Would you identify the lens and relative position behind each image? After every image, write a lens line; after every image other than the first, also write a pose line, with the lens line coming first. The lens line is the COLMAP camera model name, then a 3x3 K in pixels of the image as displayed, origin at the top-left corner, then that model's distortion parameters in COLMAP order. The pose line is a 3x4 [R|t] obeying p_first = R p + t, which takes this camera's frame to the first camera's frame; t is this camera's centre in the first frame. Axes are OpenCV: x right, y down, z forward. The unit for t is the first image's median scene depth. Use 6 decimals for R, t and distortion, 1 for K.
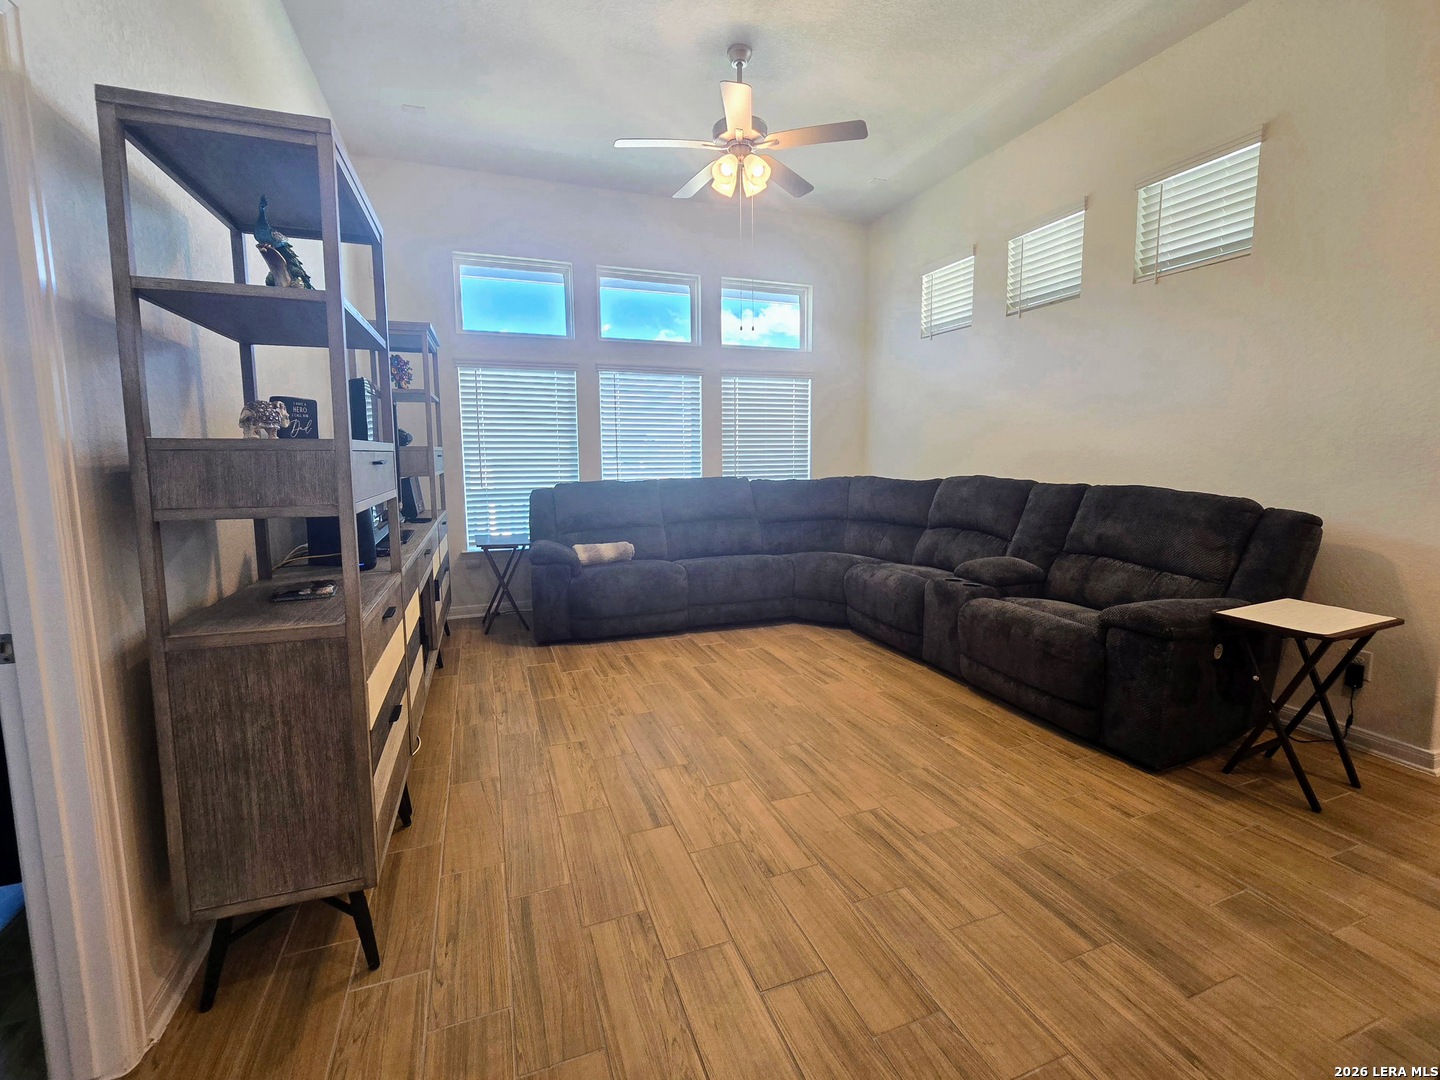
lens RADIAL K [[621.9, 0, 723.4], [0, 621.9, 529.3], [0, 0, 1]] dist [-0.008880, 0.000395]
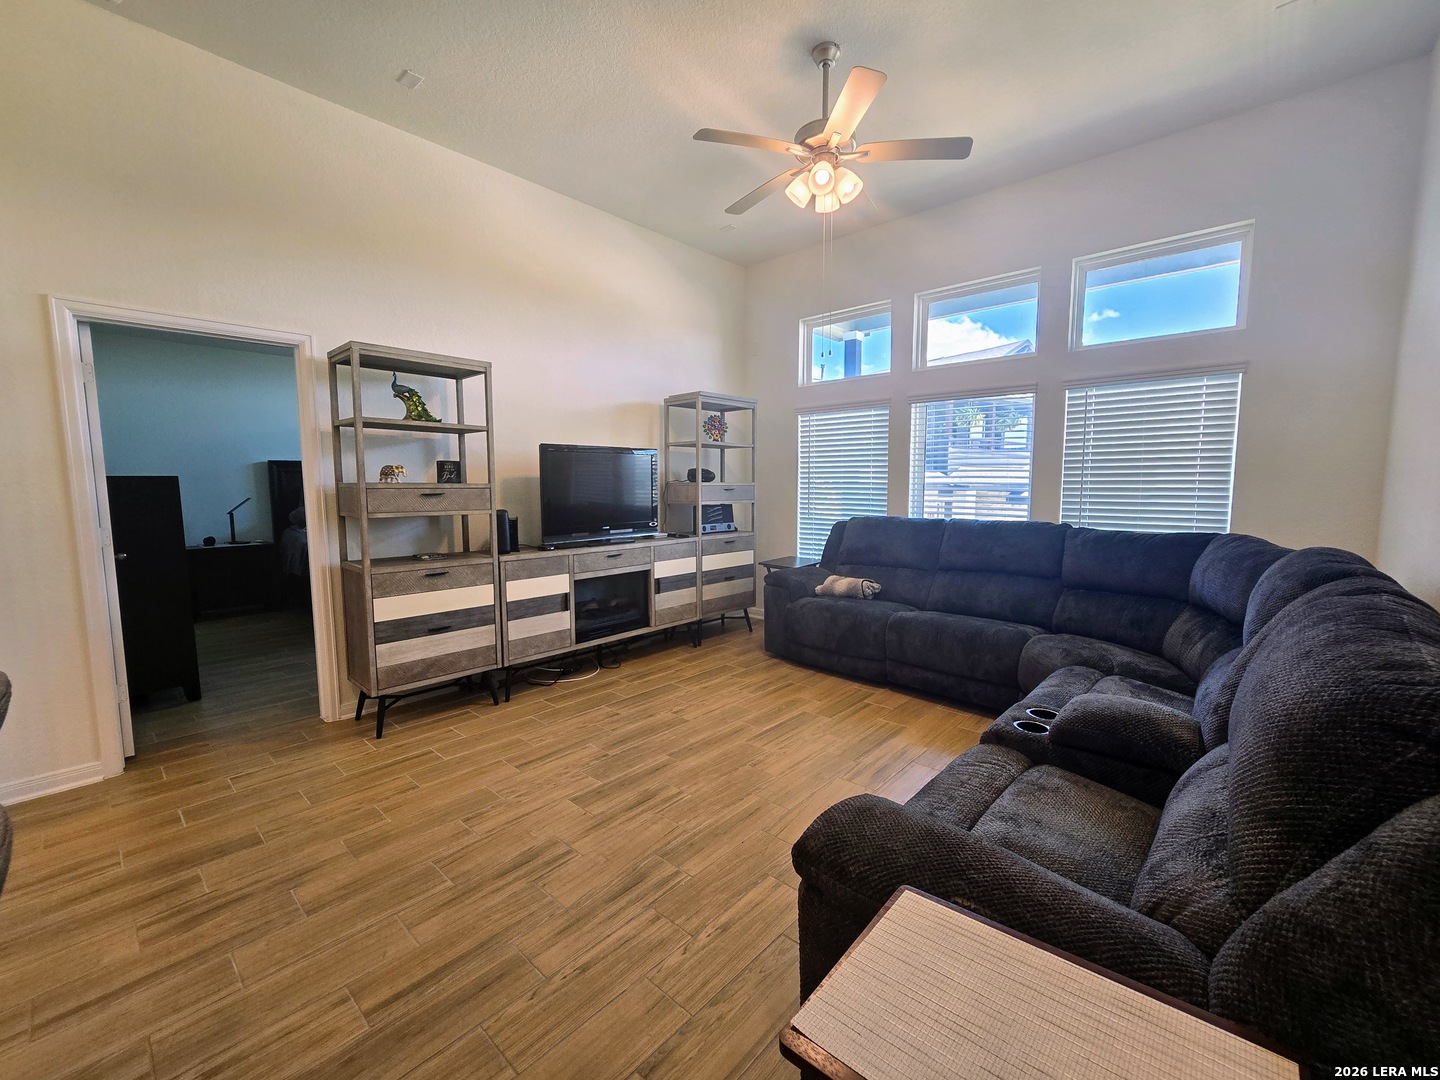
lens RADIAL K [[597.3, 0, 721.0], [0, 597.3, 544.9], [0, 0, 1]] dist [-0.006726, -0.000769]
pose [[0.453821, 0.095786, -0.885930, 0.813732], [-0.110741, 0.992561, 0.050587, -0.081760], [0.884185, 0.075151, 0.461053, 0.510808]]
